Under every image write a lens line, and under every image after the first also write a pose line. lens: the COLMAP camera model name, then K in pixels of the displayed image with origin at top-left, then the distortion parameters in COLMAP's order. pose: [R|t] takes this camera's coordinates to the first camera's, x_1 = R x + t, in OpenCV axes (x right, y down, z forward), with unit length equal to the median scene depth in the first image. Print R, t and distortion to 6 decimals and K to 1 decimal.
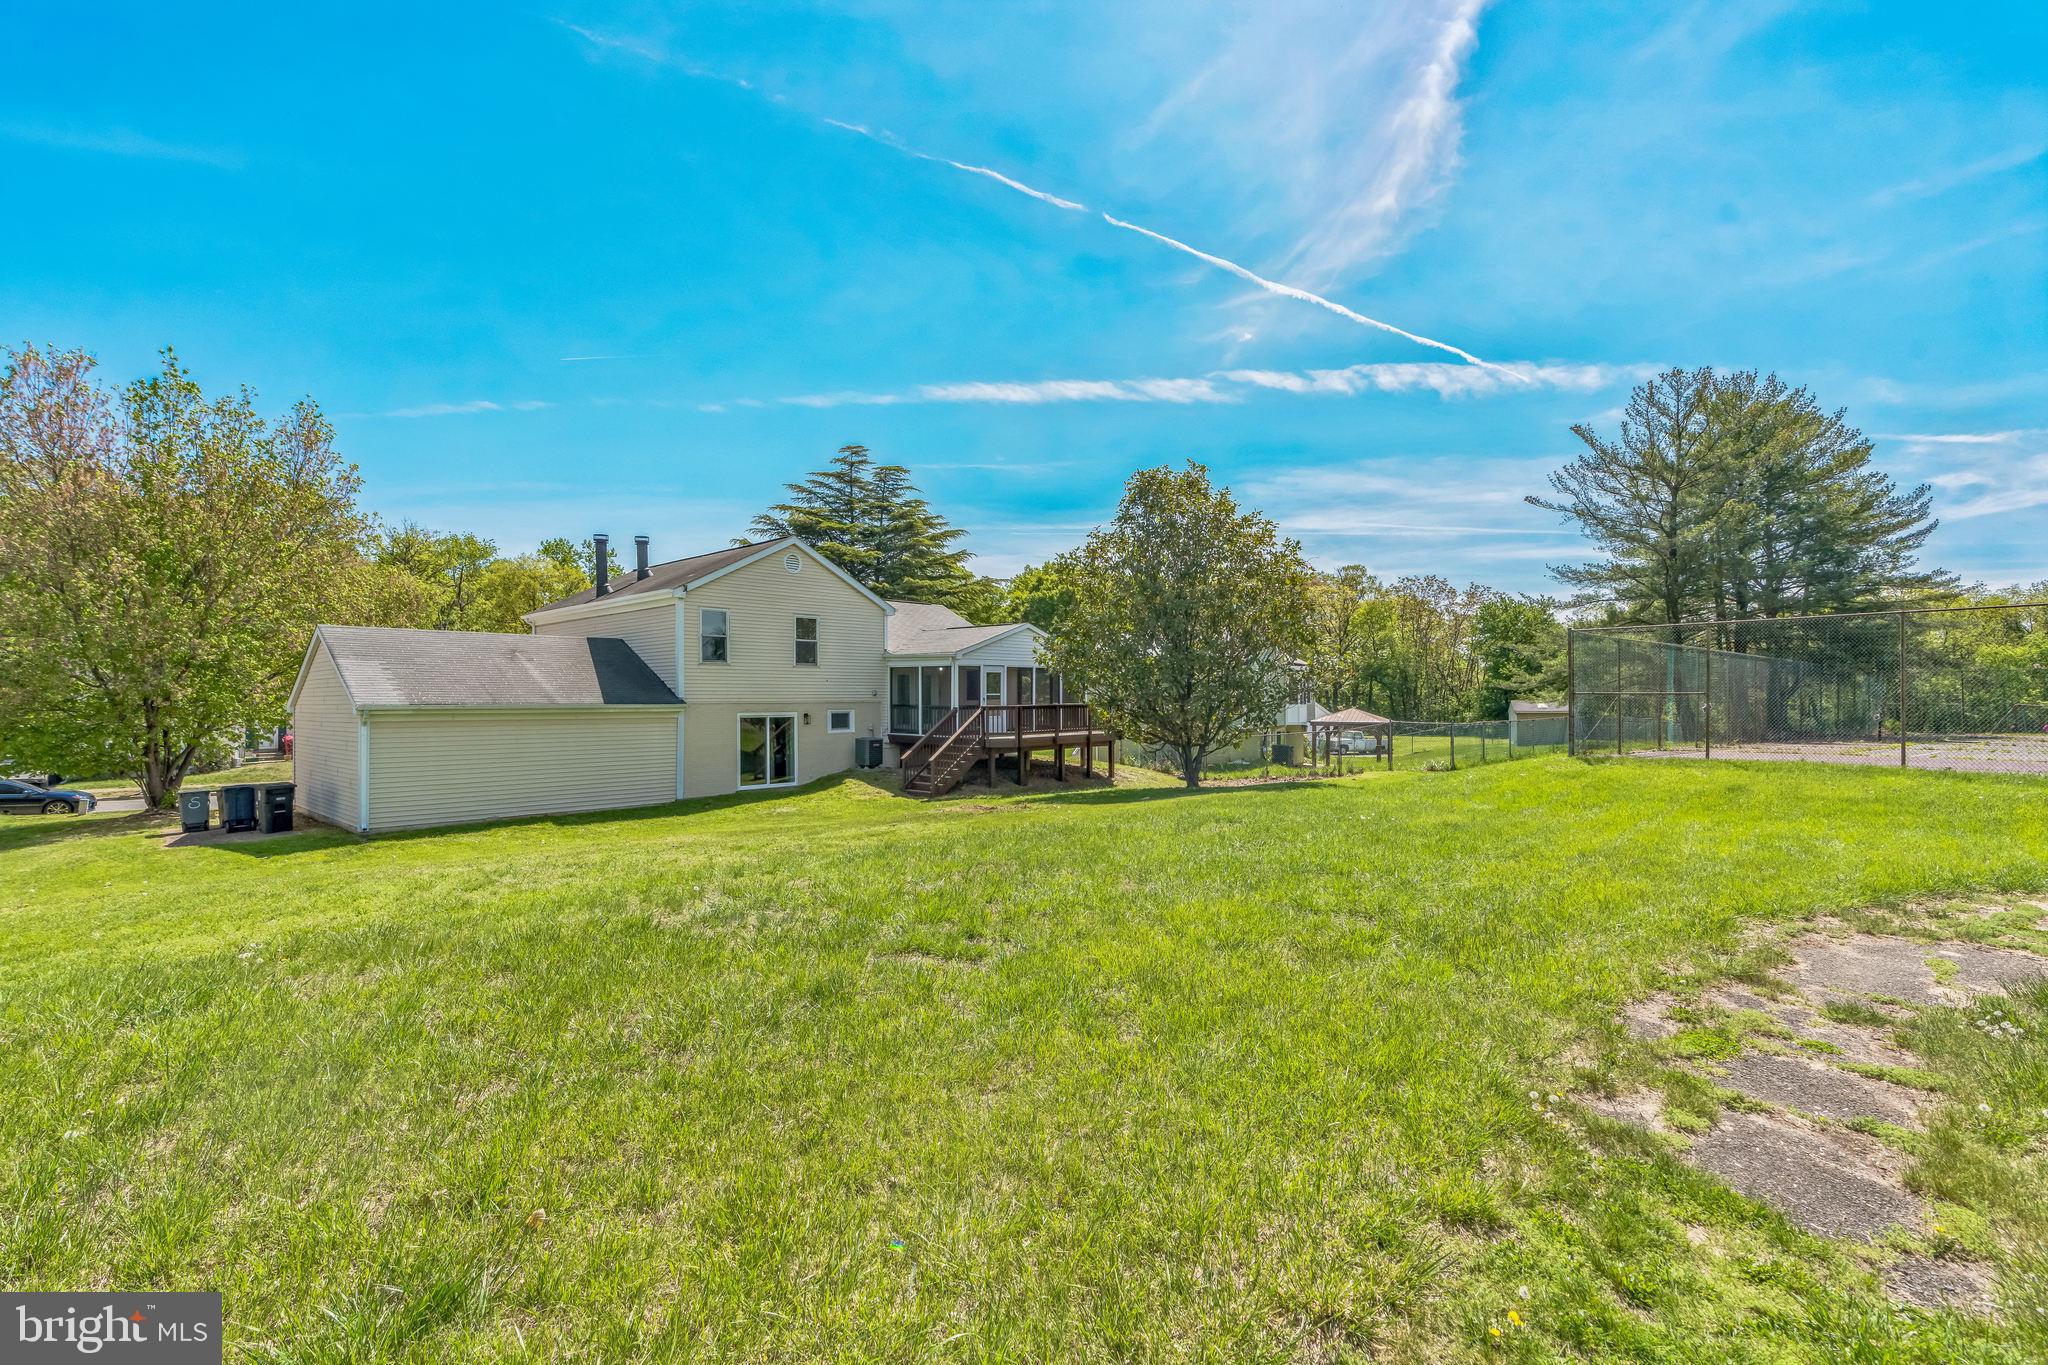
lens RADIAL K [[928.1, 0, 1024.9], [0, 928.1, 680.7], [0, 0, 1]] dist [-0.008119, 0.002907]
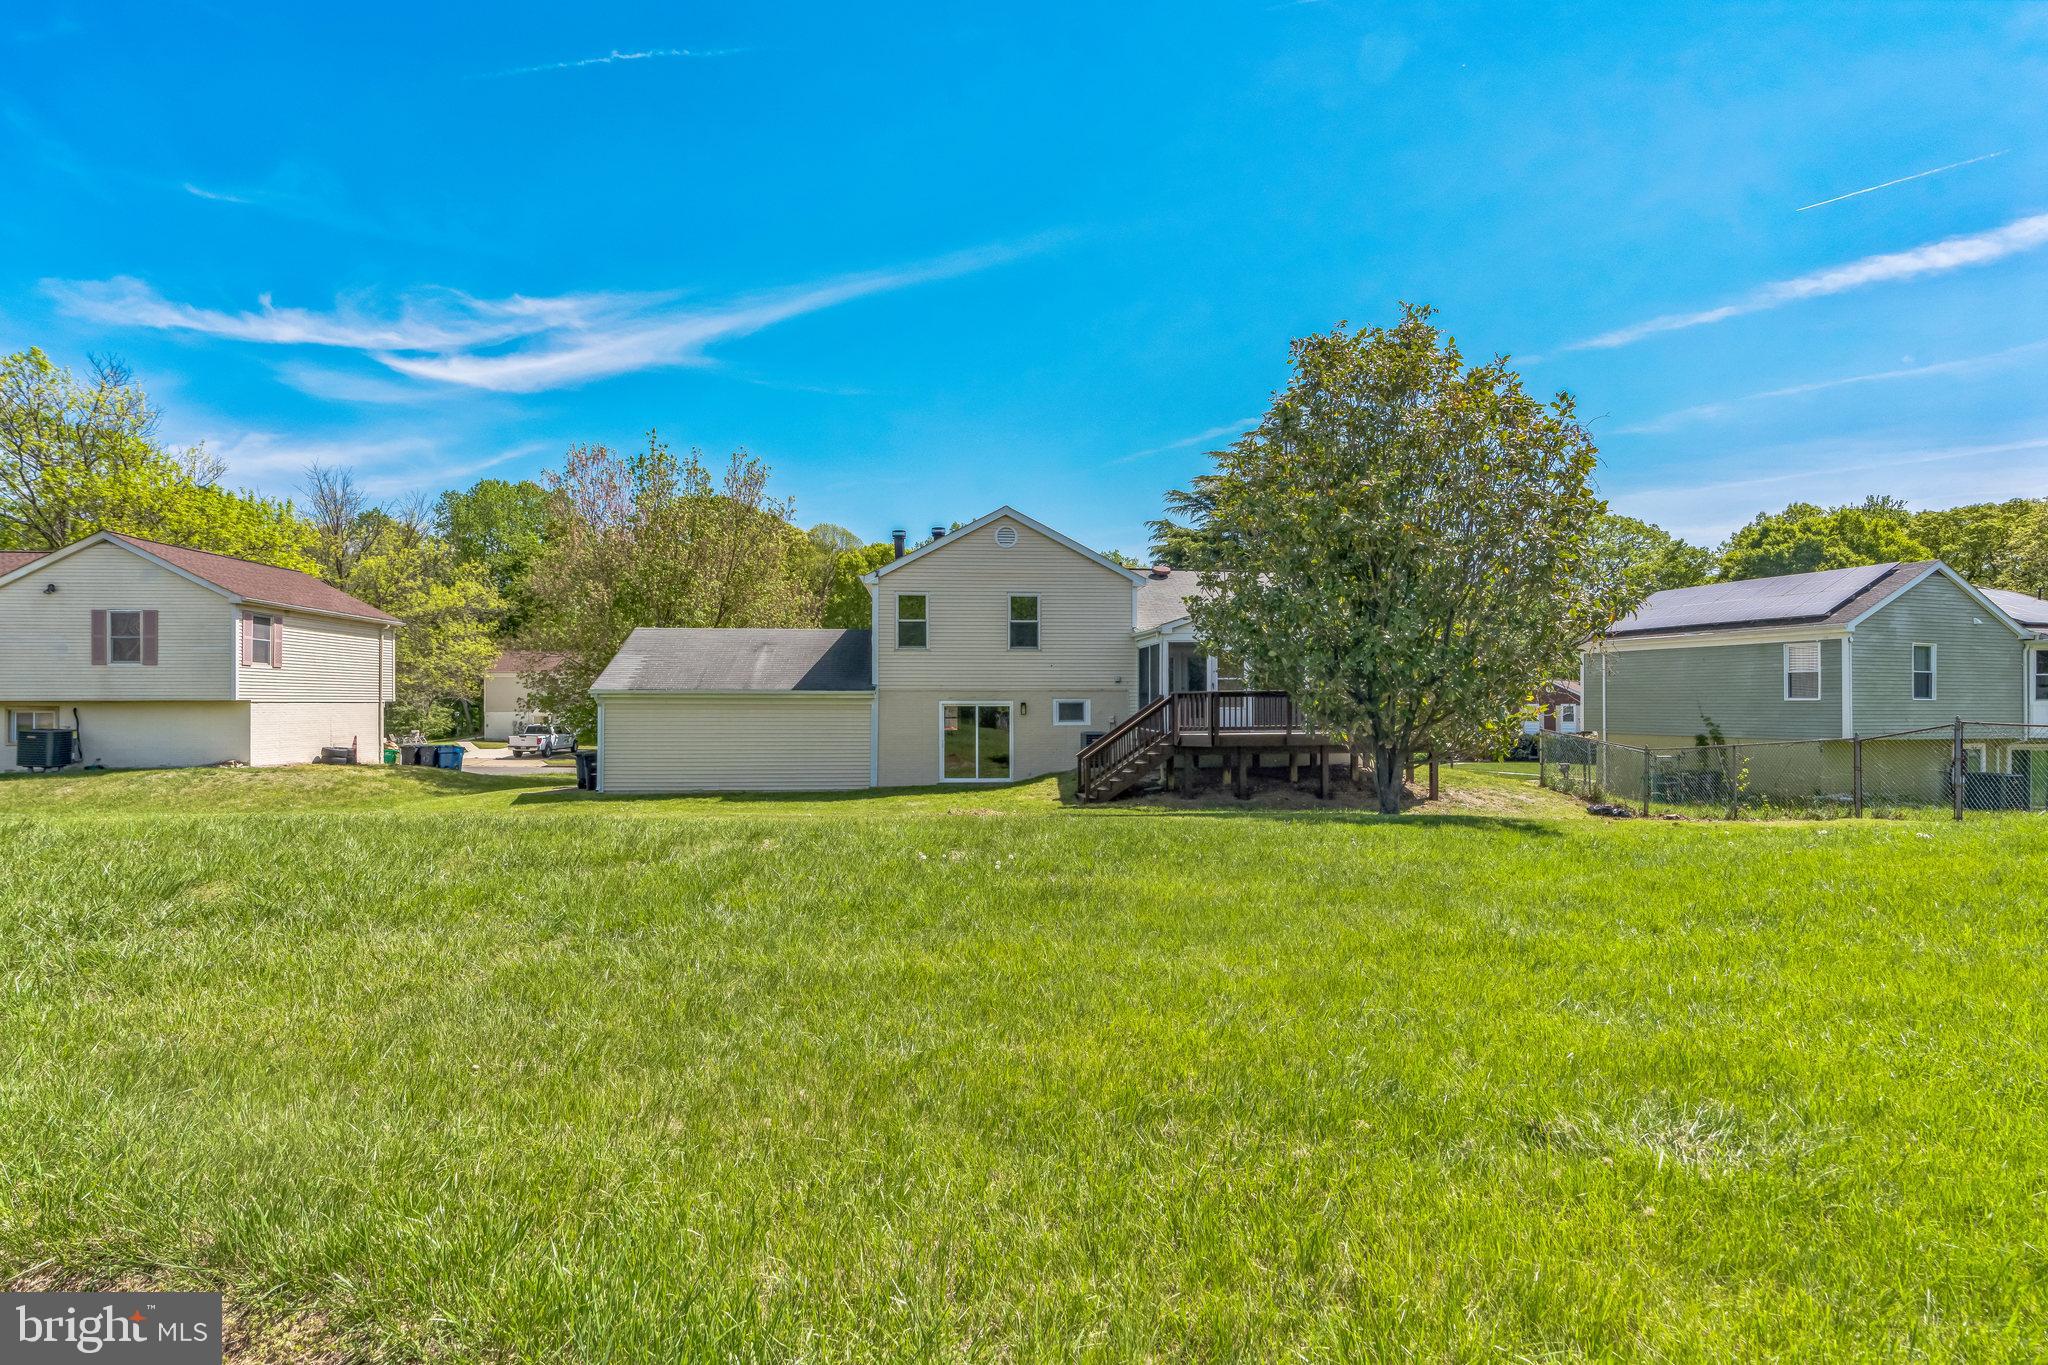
lens RADIAL K [[989.1, 0, 1026.9], [0, 989.1, 696.1], [0, 0, 1]] dist [-0.011532, 0.002359]
pose [[0.731950, -0.005193, -0.681339, 0.414323], [0.011868, 0.999916, 0.005129, 0.023855], [0.681255, -0.011840, 0.731950, 0.293144]]
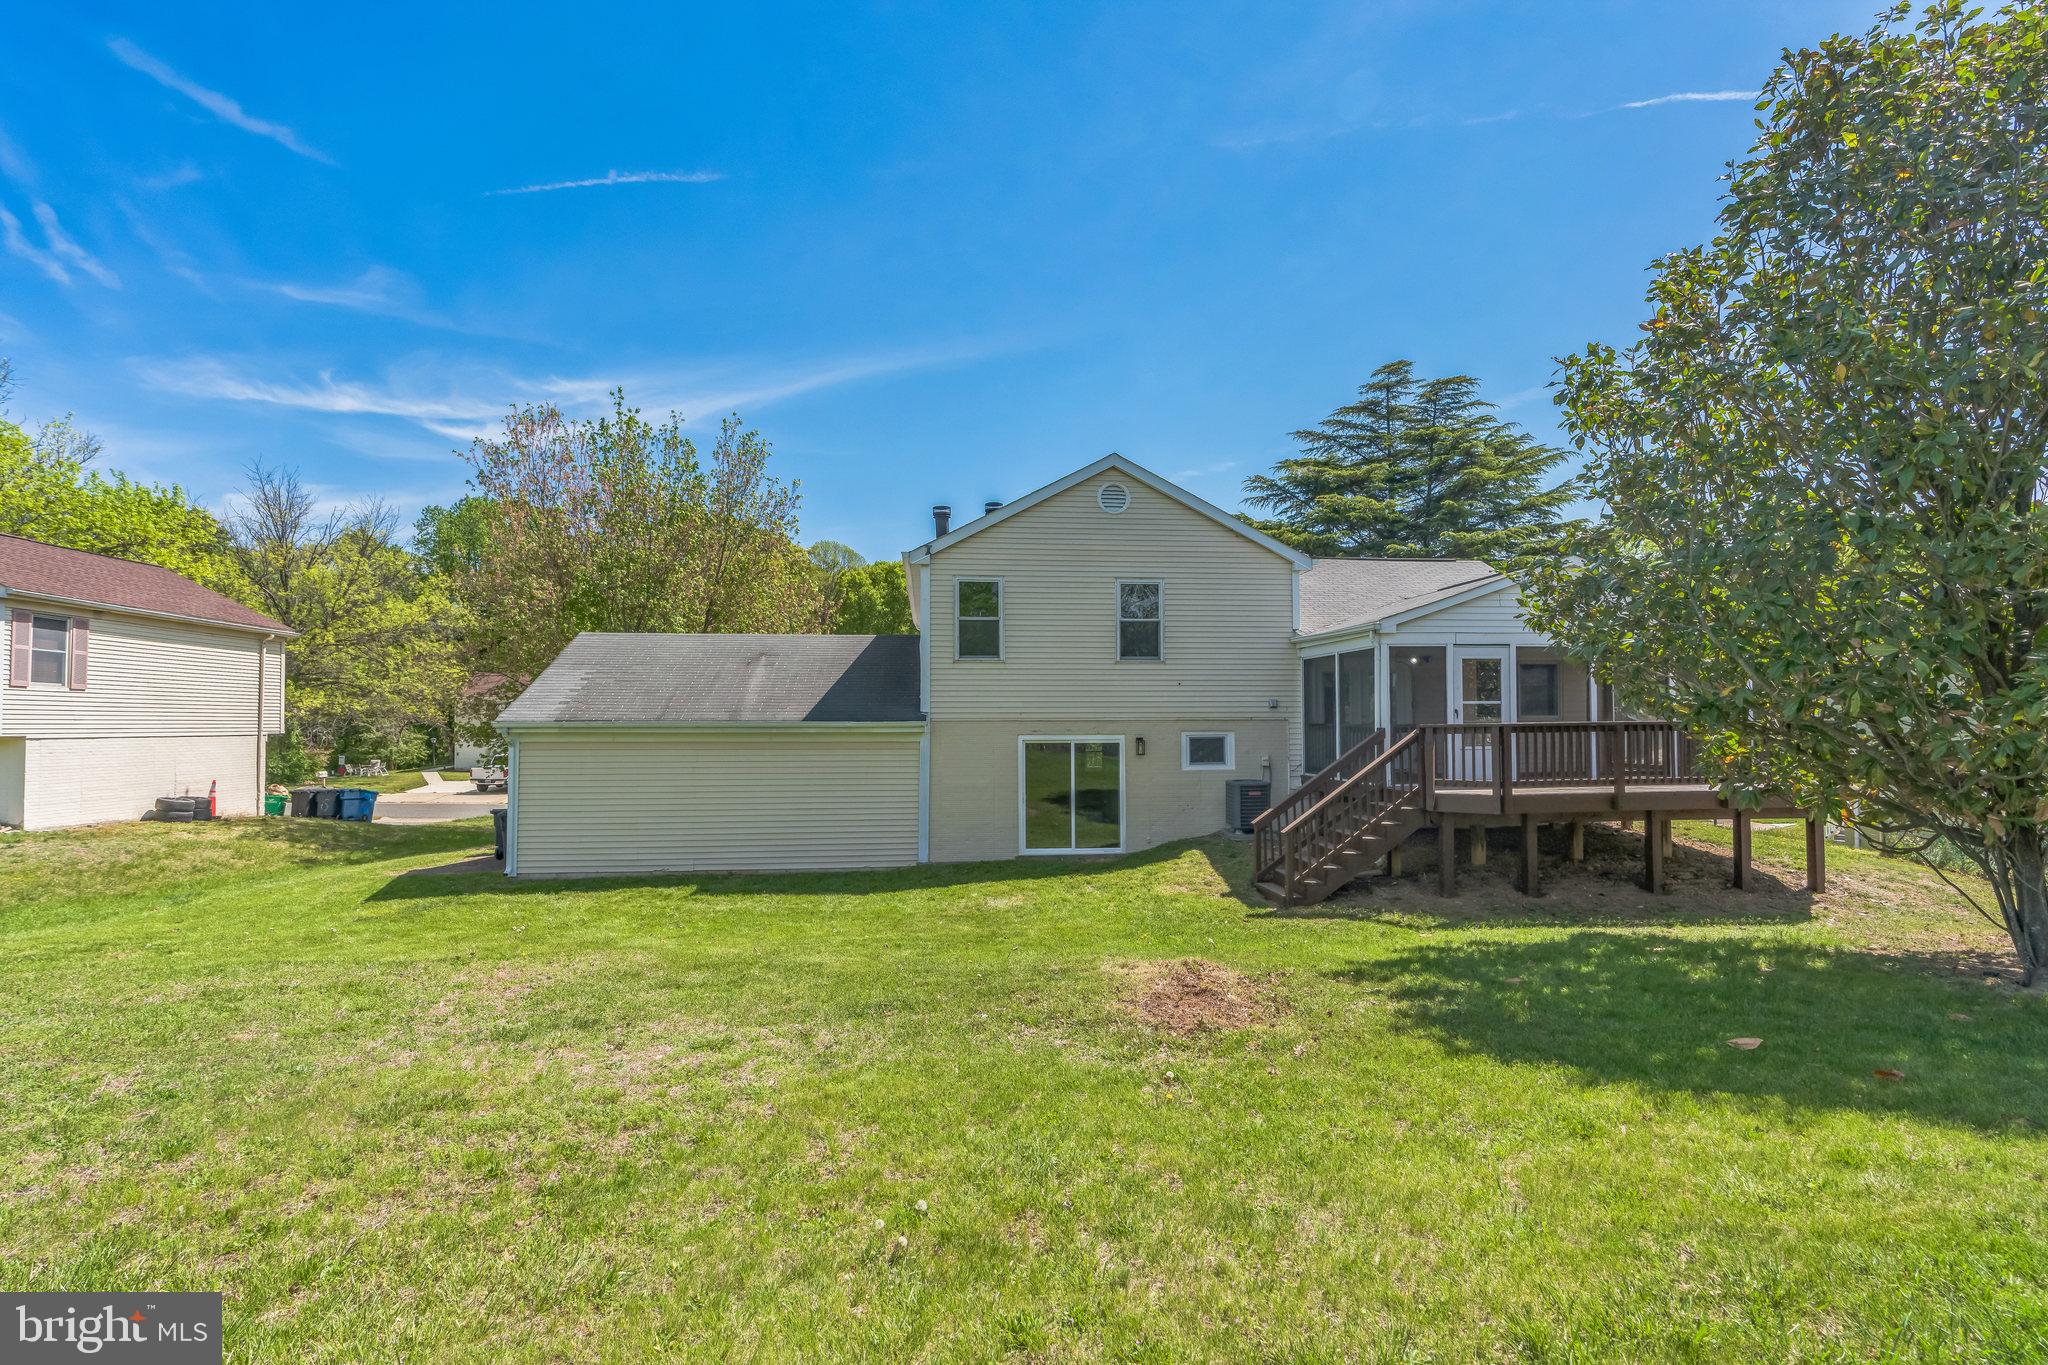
lens RADIAL K [[928.1, 0, 1028.1], [0, 928.1, 682.9], [0, 0, 1]] dist [-0.008119, 0.002907]
pose [[0.745082, -0.032405, -0.666185, 0.121060], [0.014868, 0.999378, -0.031984, 0.017254], [0.666807, 0.013926, 0.745100, 0.478144]]
